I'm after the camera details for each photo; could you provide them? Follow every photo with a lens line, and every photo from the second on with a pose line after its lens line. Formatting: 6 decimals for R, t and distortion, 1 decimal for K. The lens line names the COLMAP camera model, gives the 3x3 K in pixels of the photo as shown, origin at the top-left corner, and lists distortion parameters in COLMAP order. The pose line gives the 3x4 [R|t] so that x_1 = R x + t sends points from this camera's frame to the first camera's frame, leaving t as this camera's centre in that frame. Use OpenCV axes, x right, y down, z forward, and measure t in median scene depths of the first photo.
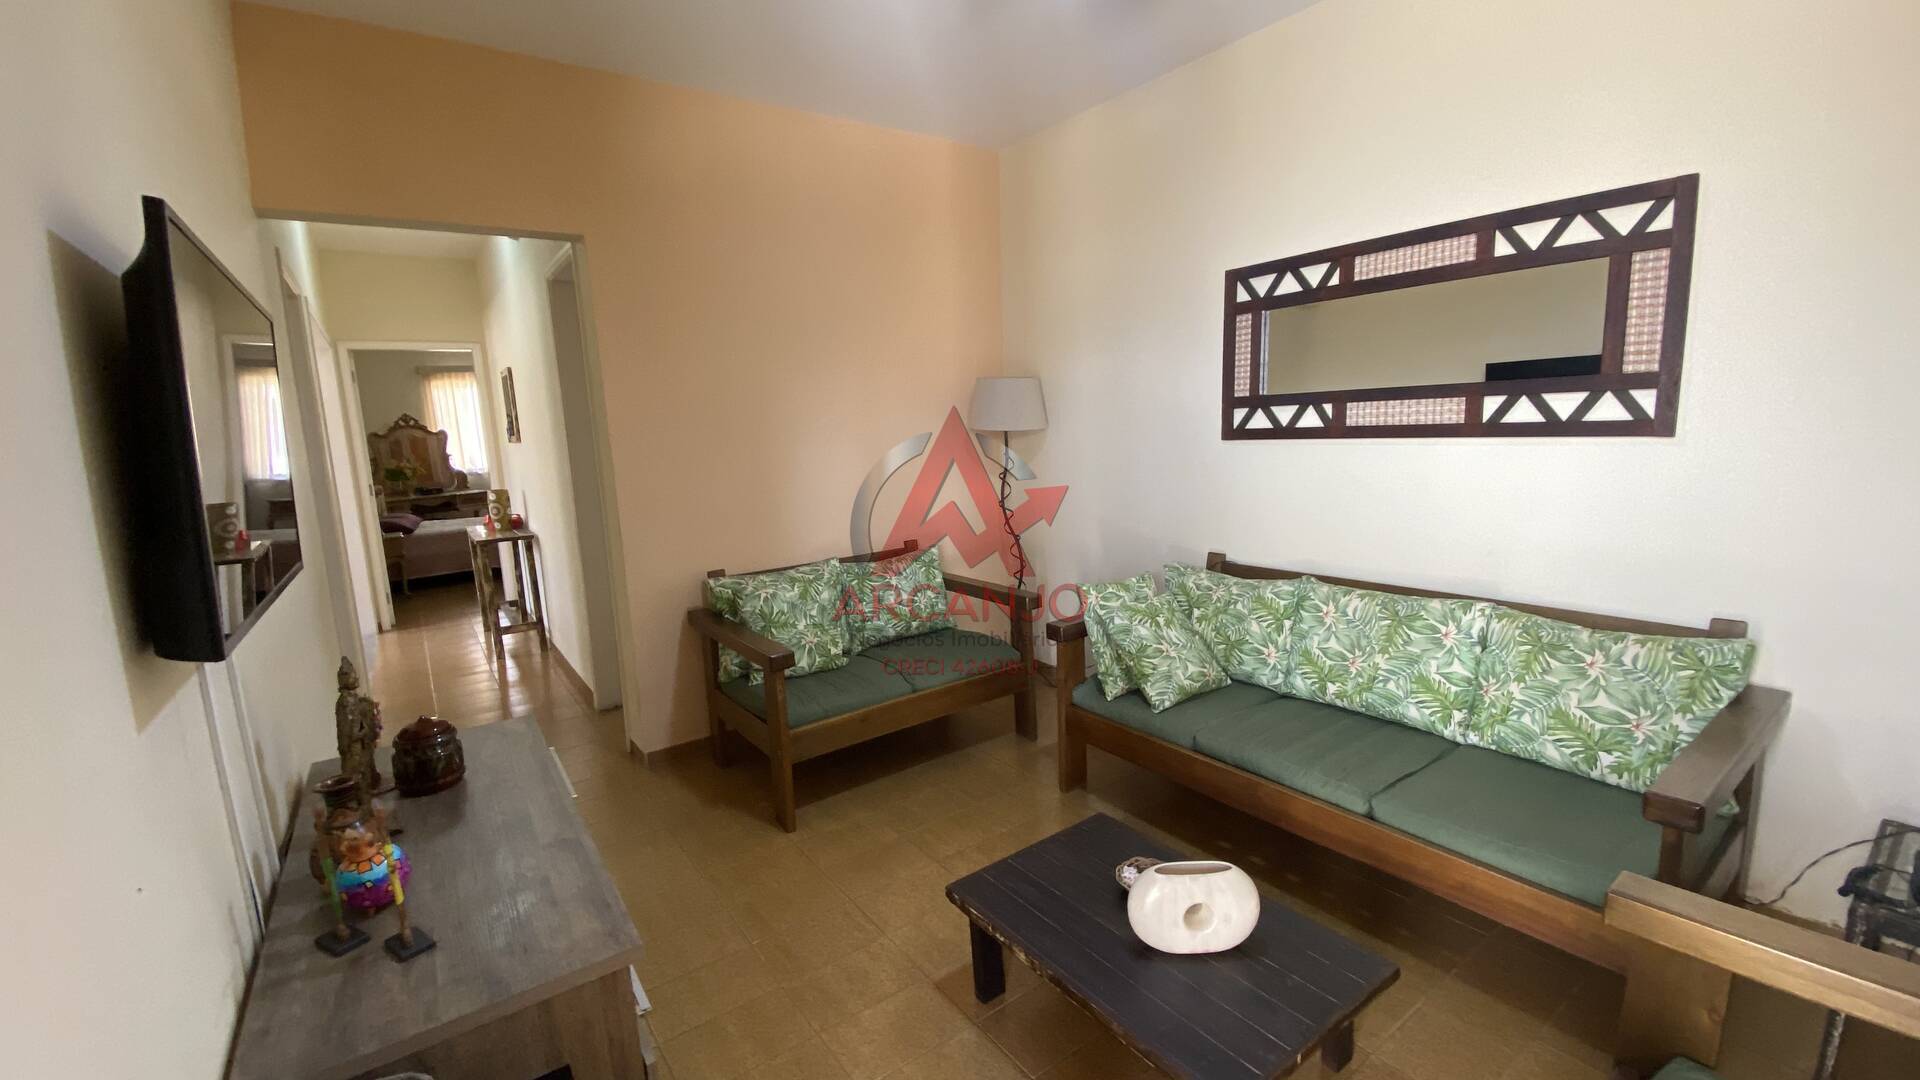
lens RADIAL K [[766.4, 0, 959.7], [0, 766.4, 538.6], [0, 0, 1]] dist [0.011571, -0.015872]
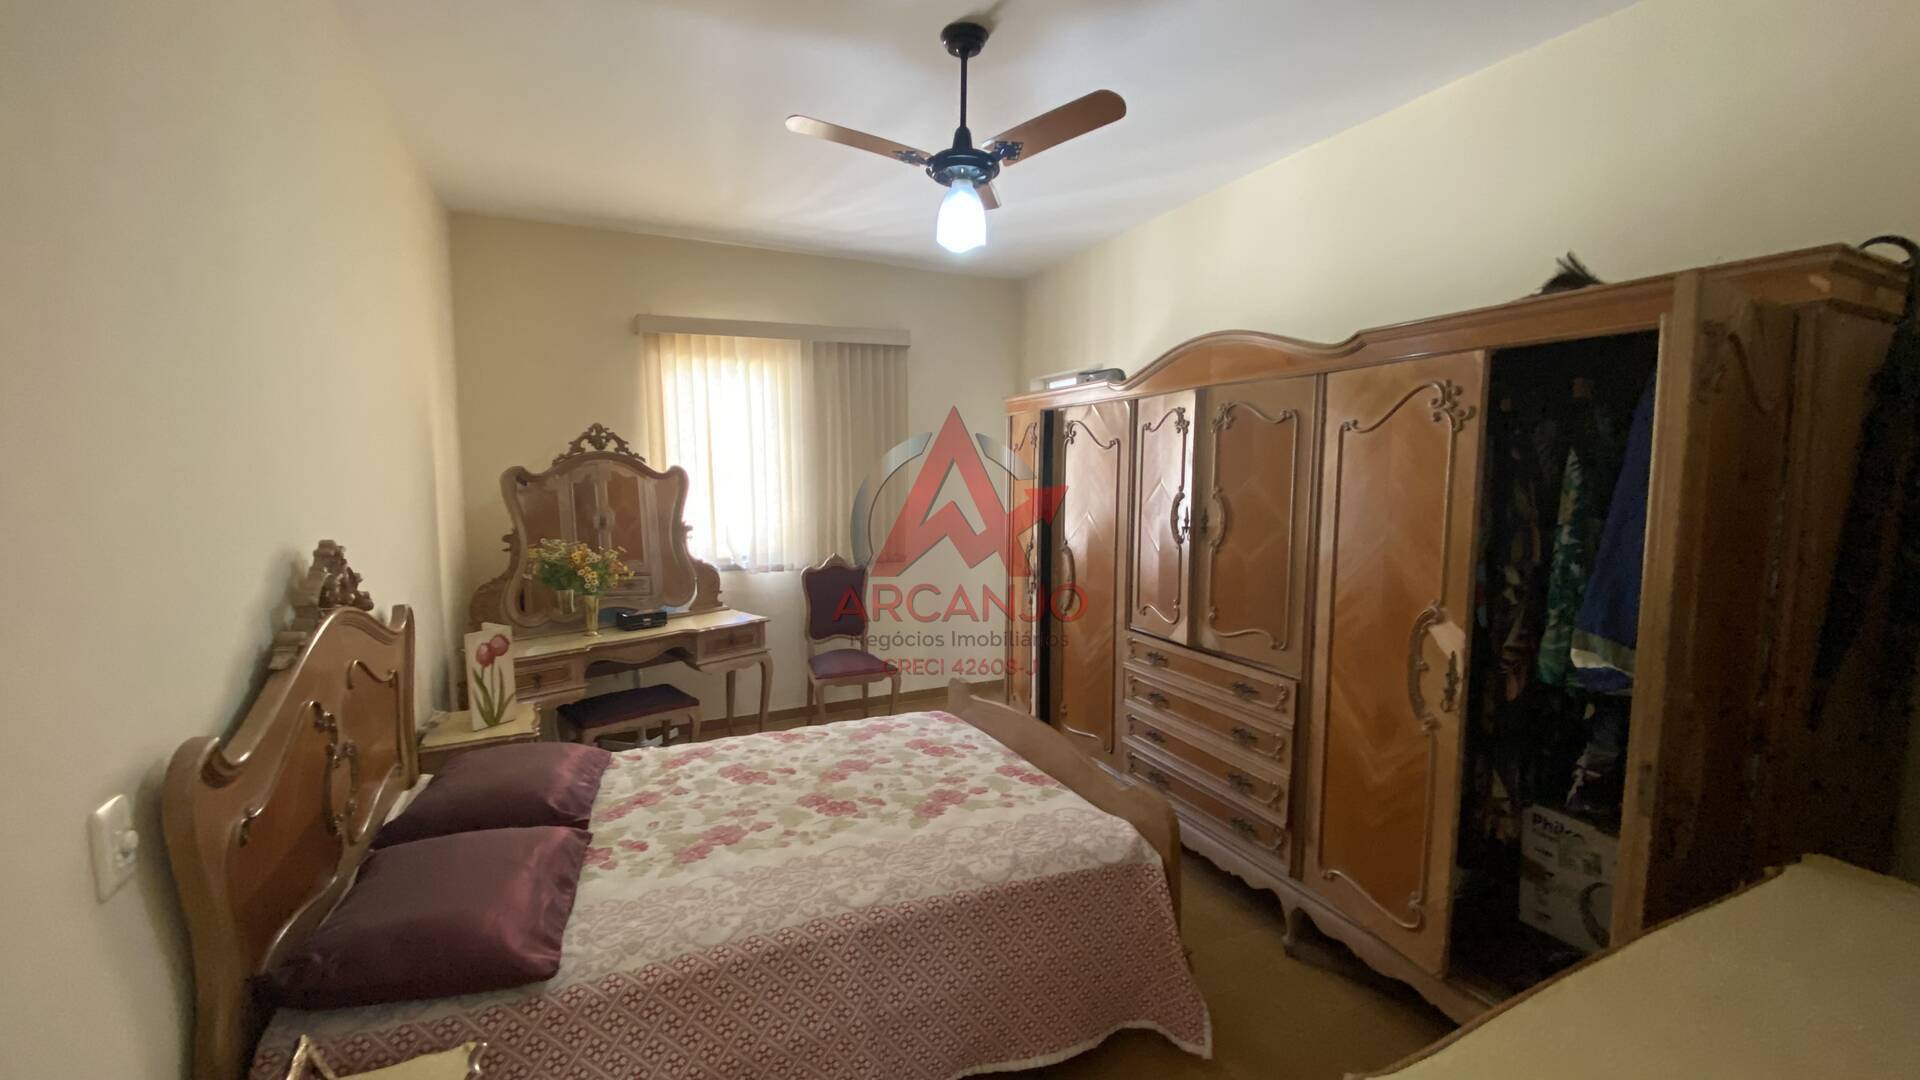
lens RADIAL K [[766.4, 0, 963.4], [0, 766.4, 544.5], [0, 0, 1]] dist [0.011571, -0.015872]
pose [[0.979750, 0.041171, -0.195944, -0.438201], [-0.050177, 0.997889, -0.041220, -0.089463], [0.193834, 0.050217, 0.979748, 0.626697]]
